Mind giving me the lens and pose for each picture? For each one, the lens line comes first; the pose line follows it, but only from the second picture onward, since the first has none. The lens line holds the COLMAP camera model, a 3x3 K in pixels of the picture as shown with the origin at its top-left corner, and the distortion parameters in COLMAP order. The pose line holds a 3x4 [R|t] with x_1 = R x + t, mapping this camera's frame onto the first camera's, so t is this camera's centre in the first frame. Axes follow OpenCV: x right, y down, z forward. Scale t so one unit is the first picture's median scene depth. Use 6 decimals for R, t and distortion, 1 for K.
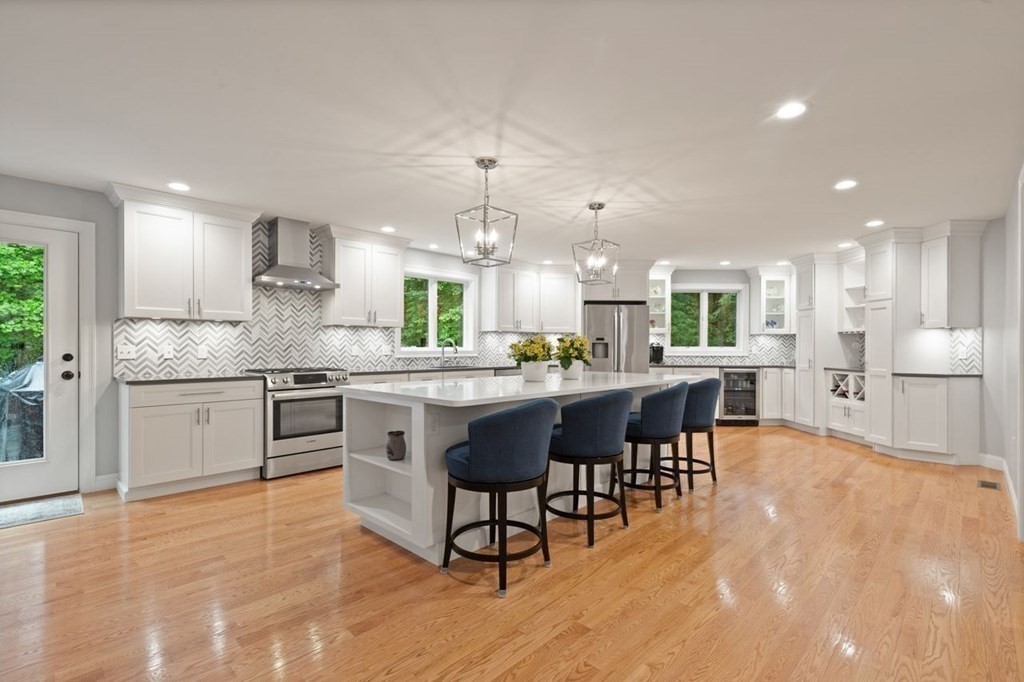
lens RADIAL K [[472.2, 0, 518.4], [0, 472.2, 348.6], [0, 0, 1]] dist [0.011431, -0.001463]
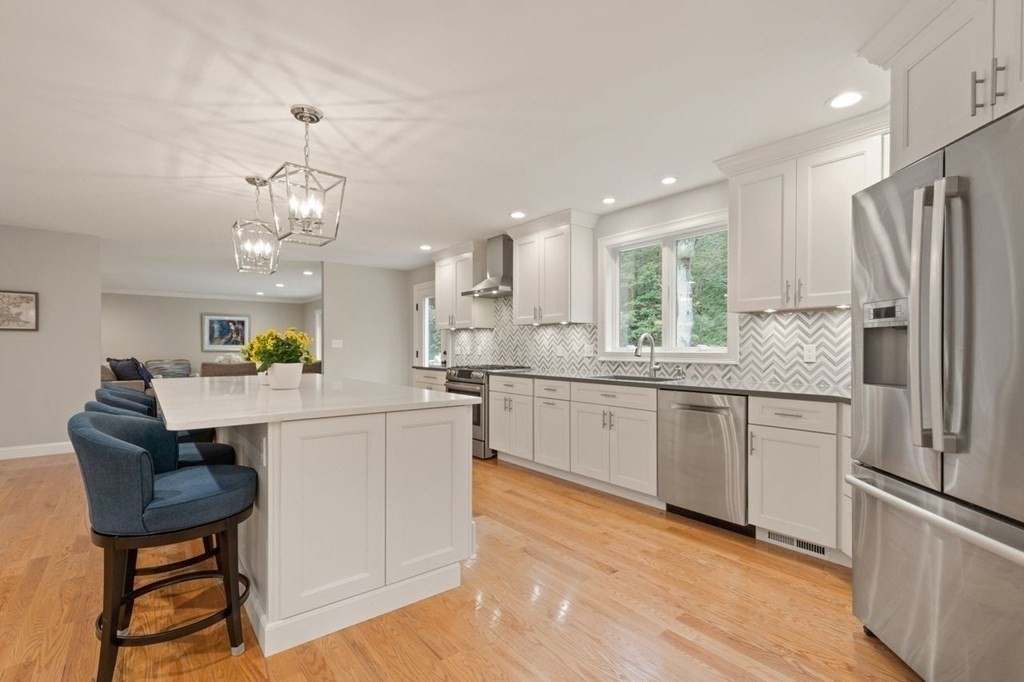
lens RADIAL K [[472.2, 0, 516.1], [0, 472.2, 349.7], [0, 0, 1]] dist [0.011431, -0.001463]
pose [[-0.141285, 0.001737, -0.989967, 0.605896], [-0.003941, 0.999990, 0.002317, 0.000418], [0.989961, 0.004229, -0.141277, 1.118684]]
